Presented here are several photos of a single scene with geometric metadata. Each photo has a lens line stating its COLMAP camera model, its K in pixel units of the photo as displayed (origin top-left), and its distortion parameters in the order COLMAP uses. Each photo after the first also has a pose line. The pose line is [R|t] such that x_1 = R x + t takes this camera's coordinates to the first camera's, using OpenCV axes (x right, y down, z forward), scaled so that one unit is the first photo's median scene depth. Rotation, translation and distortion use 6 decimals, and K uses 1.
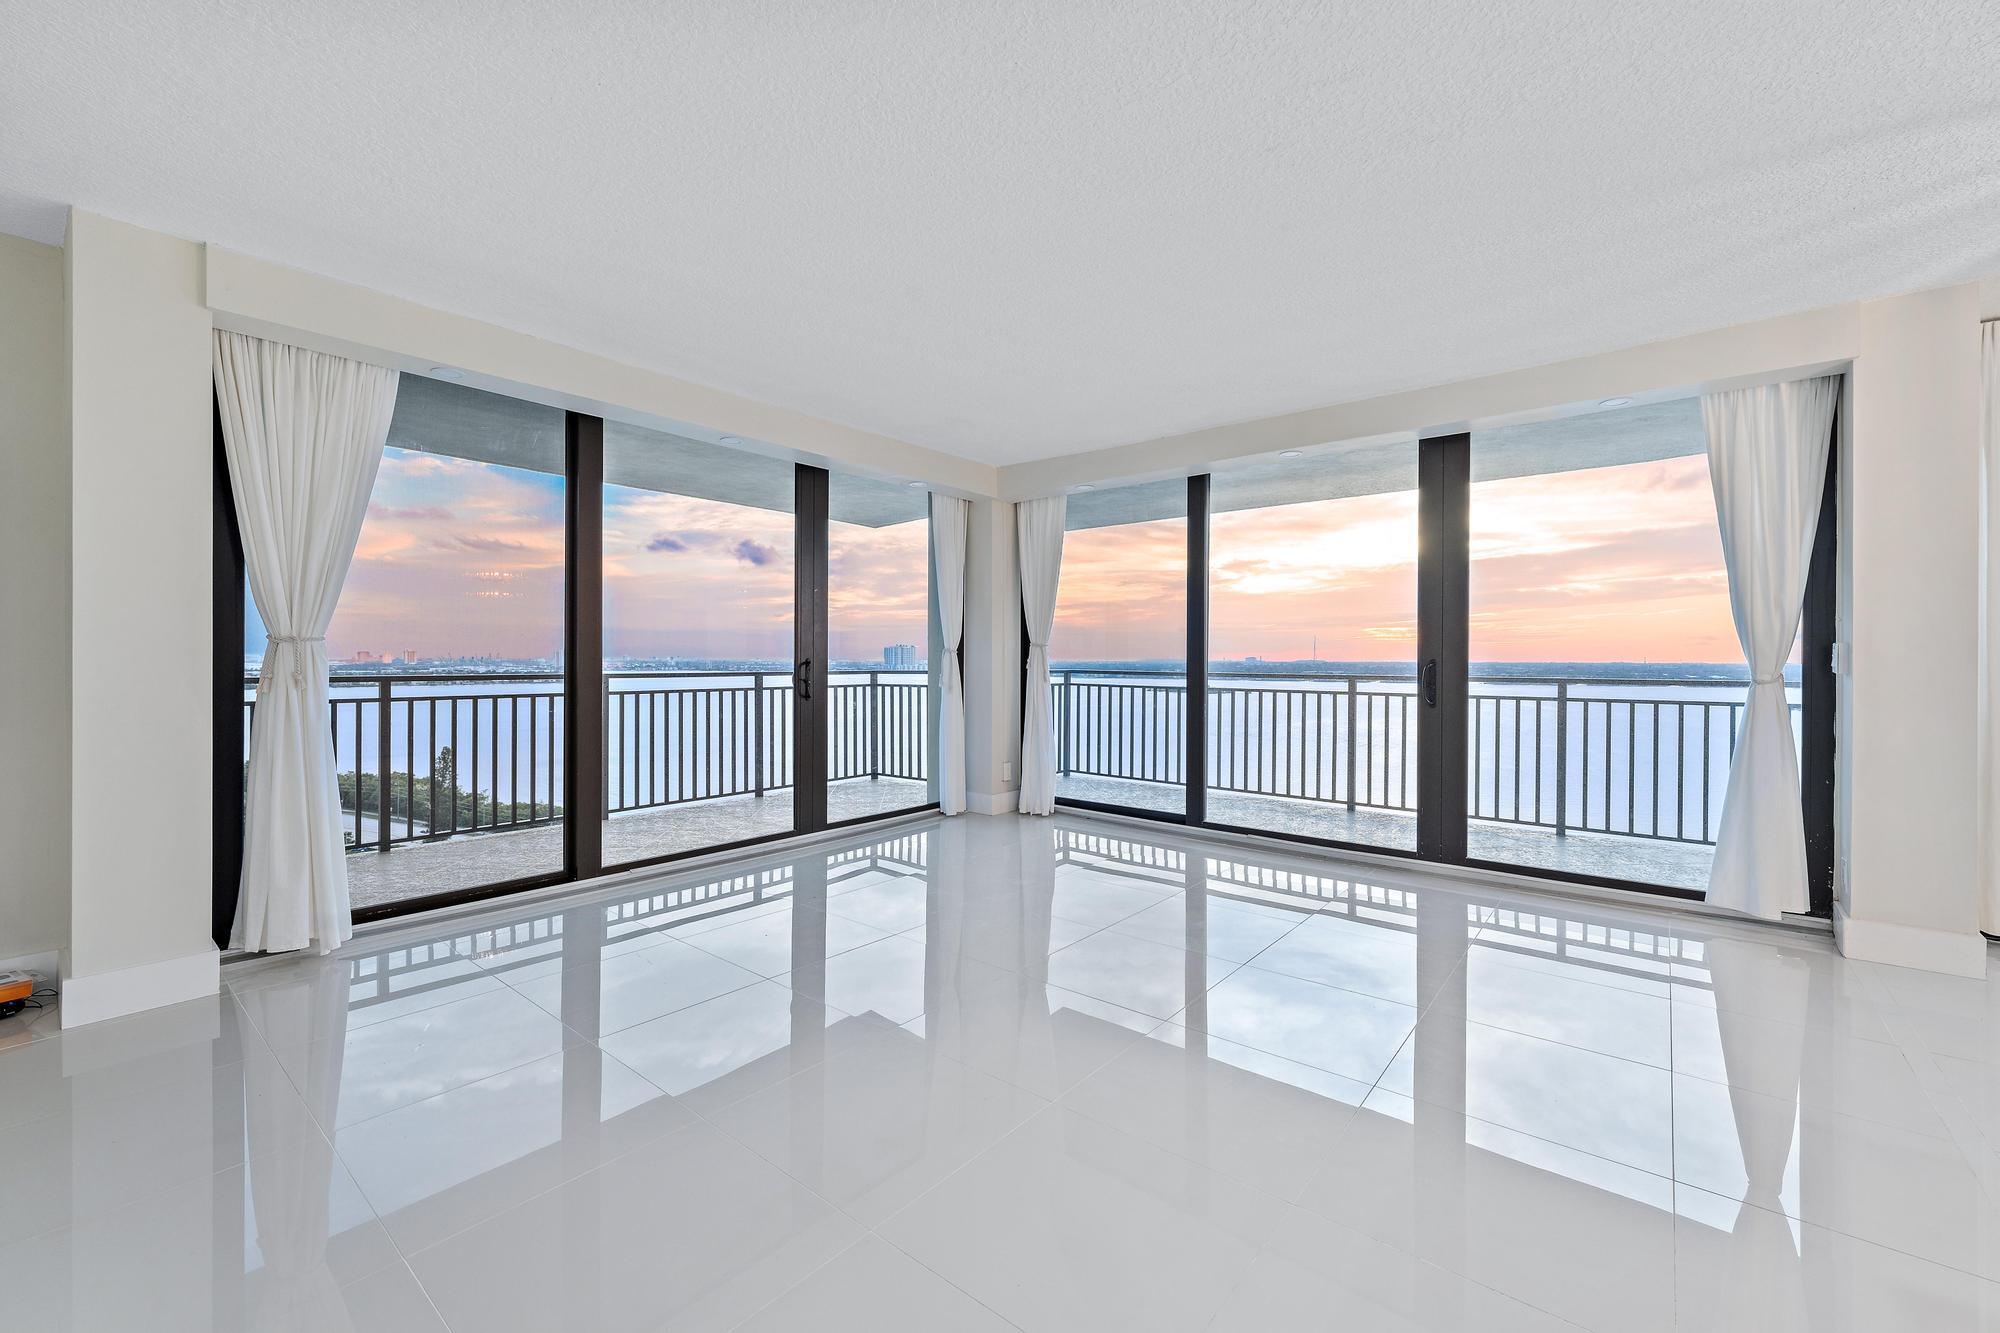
lens RADIAL K [[819.1, 0, 997.6], [0, 819.1, 685.1], [0, 0, 1]] dist [-0.000535, 0.000900]
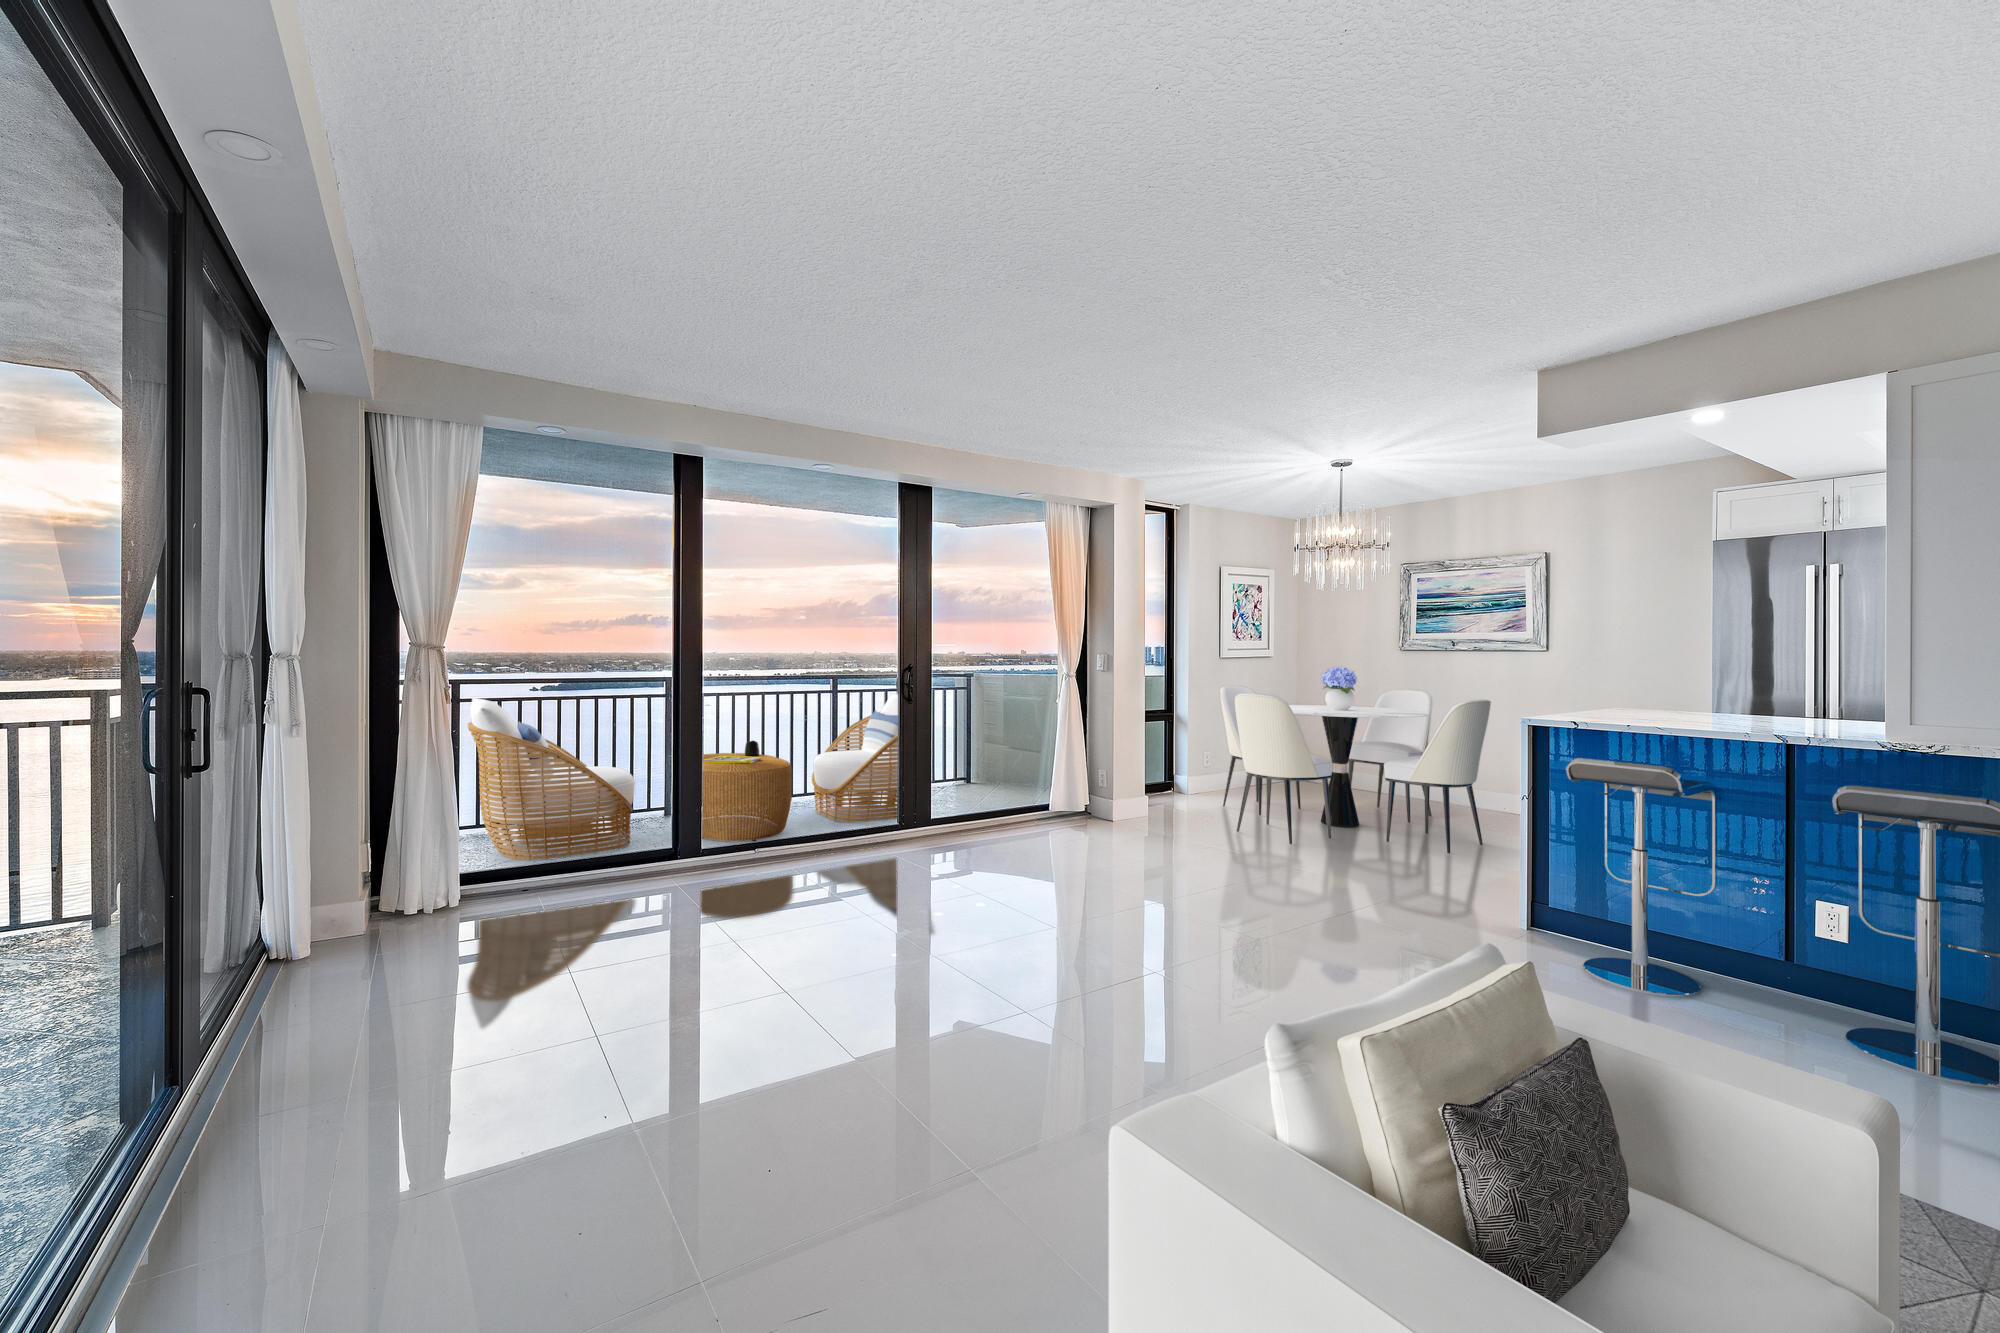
lens RADIAL K [[819.1, 0, 995.1], [0, 819.1, 659.4], [0, 0, 1]] dist [-0.000535, 0.000900]
pose [[0.274612, -0.008262, 0.961520, -0.639641], [0.031110, 0.999516, -0.000297, -0.030954], [-0.961052, 0.029994, 0.274736, 0.551281]]
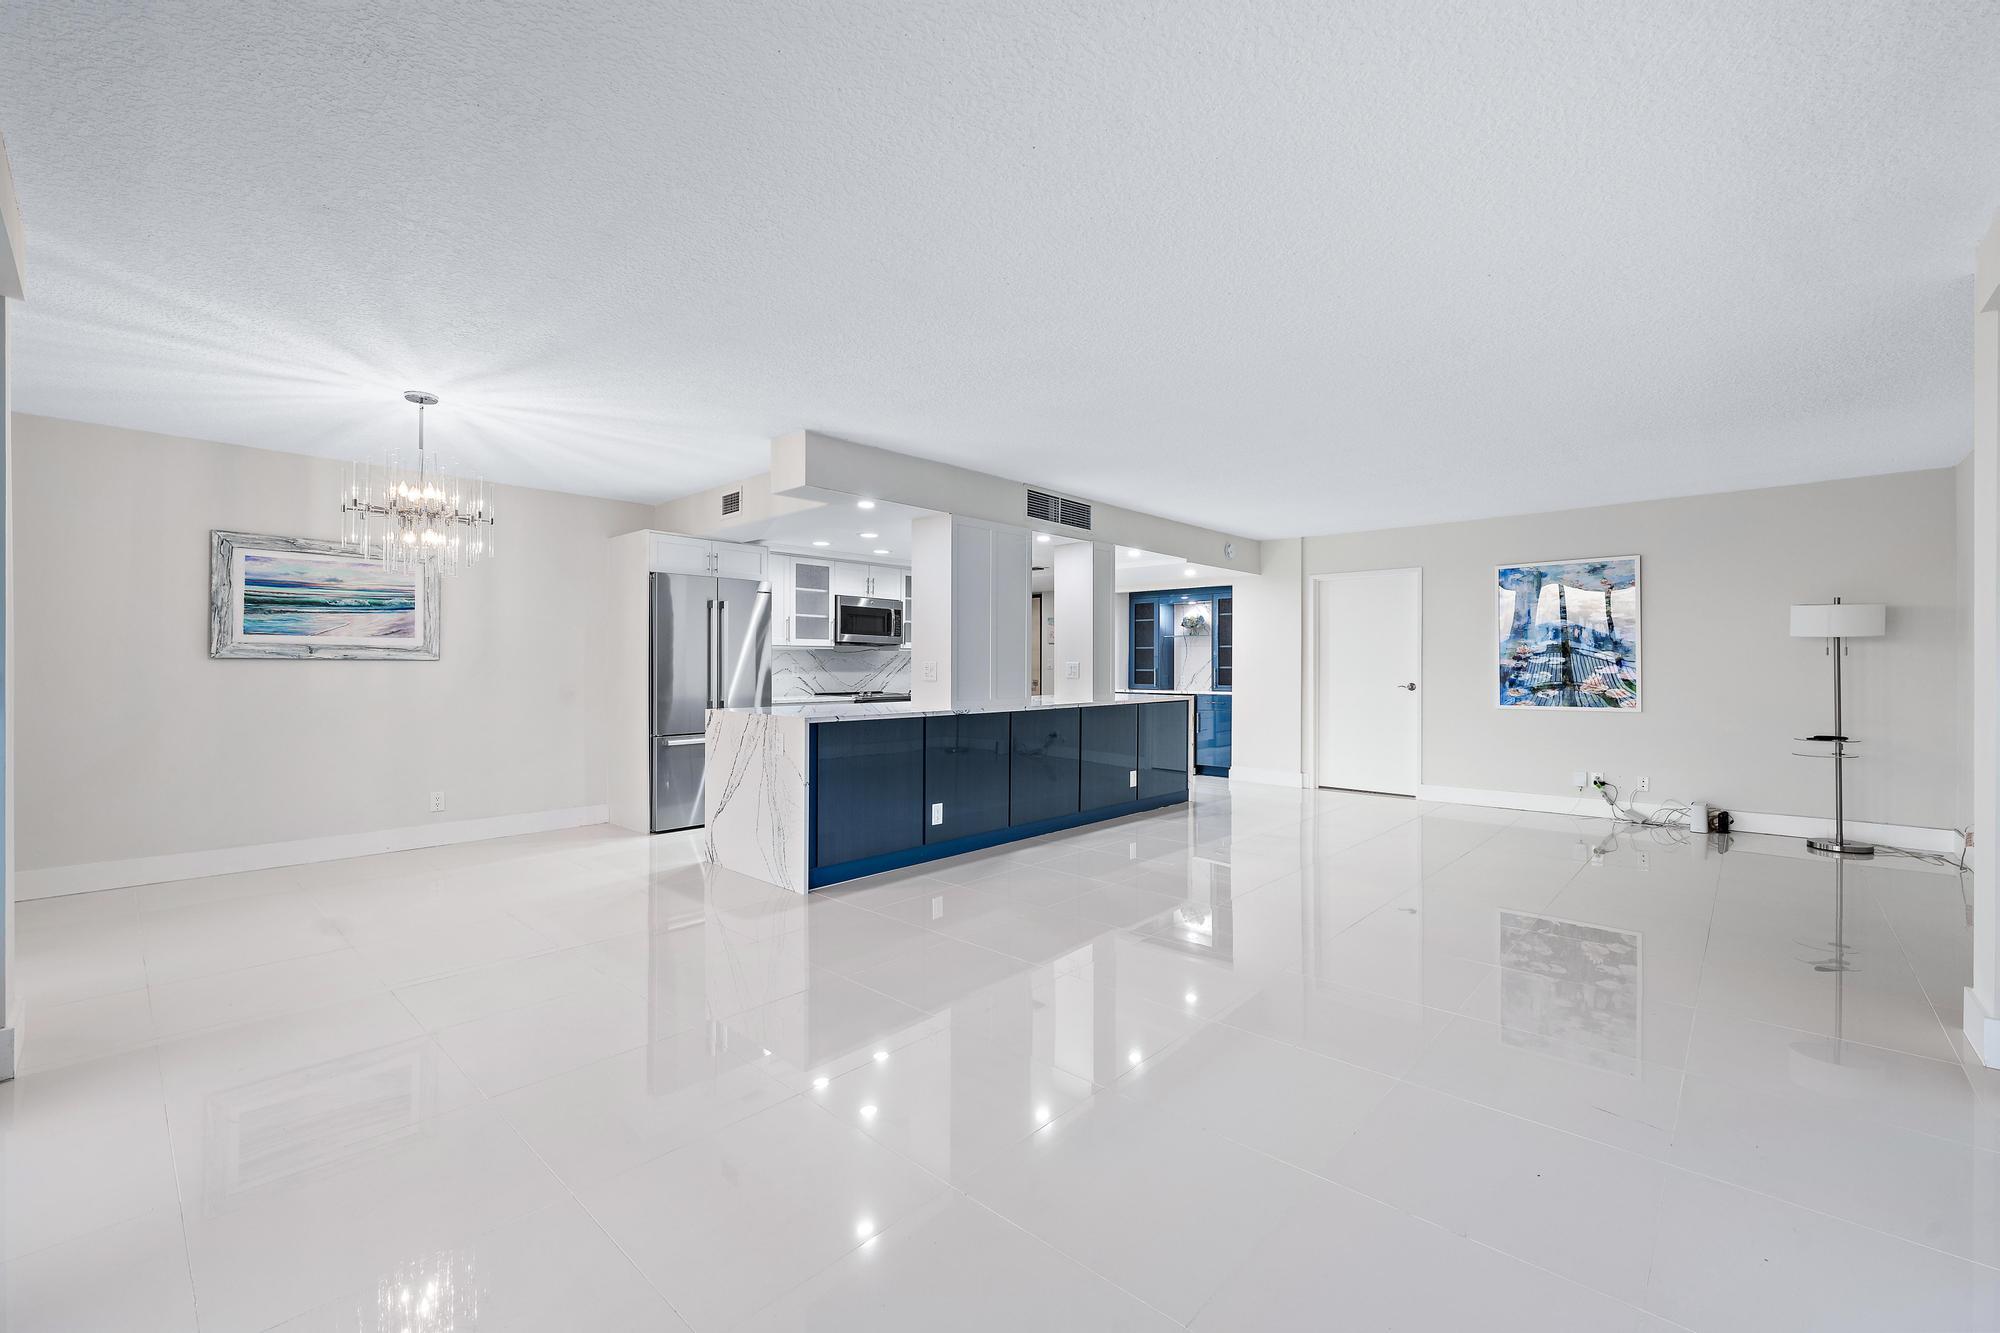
lens RADIAL K [[819.1, 0, 1011.3], [0, 819.1, 656.6], [0, 0, 1]] dist [-0.000535, 0.000900]
pose [[-0.998937, -0.000398, 0.046104, 0.035892], [0.000731, 0.999700, 0.024475, -0.053073], [-0.046099, 0.024483, -0.998637, 1.265579]]
